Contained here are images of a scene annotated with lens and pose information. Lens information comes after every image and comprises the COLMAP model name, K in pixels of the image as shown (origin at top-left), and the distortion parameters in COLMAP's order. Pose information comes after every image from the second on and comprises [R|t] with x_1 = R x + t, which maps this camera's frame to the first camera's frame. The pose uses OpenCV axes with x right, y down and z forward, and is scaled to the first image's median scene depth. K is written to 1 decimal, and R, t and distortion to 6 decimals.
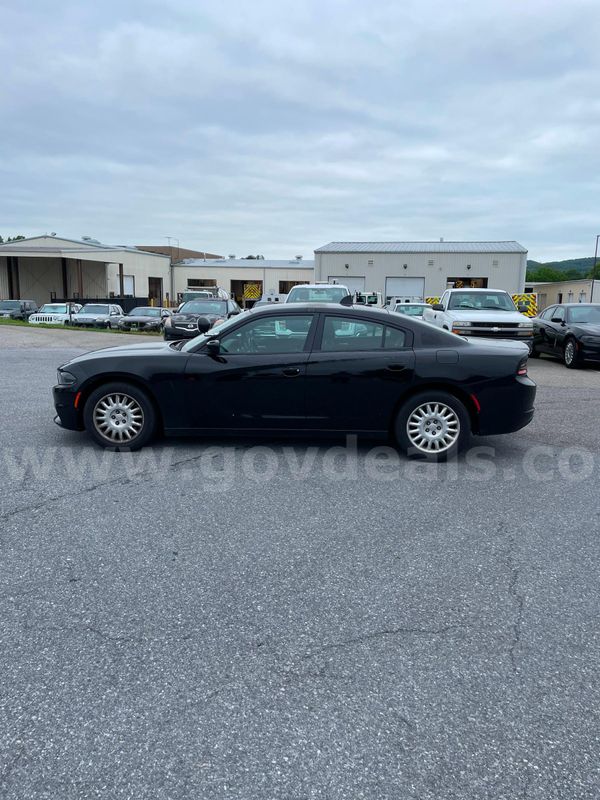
lens RADIAL K [[625.1, 0, 300.0], [0, 625.1, 400.0], [0, 0, 1]] dist [0.069671, -0.115505]
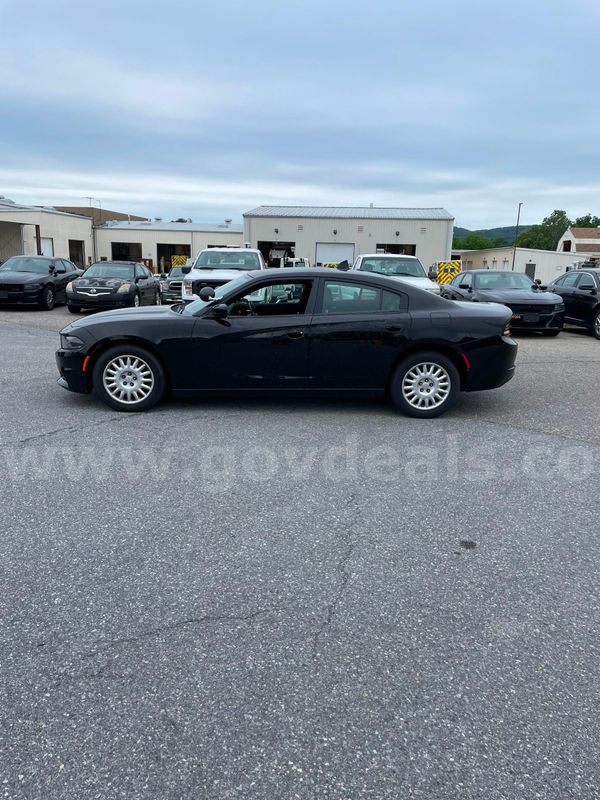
lens RADIAL K [[625.1, 0, 300.0], [0, 625.1, 400.0], [0, 0, 1]] dist [0.069671, -0.115505]
pose [[0.994971, -0.014643, 0.099082, 0.182827], [0.009448, 0.998566, 0.052698, -0.002641], [-0.099712, -0.051497, 0.993683, 0.070500]]
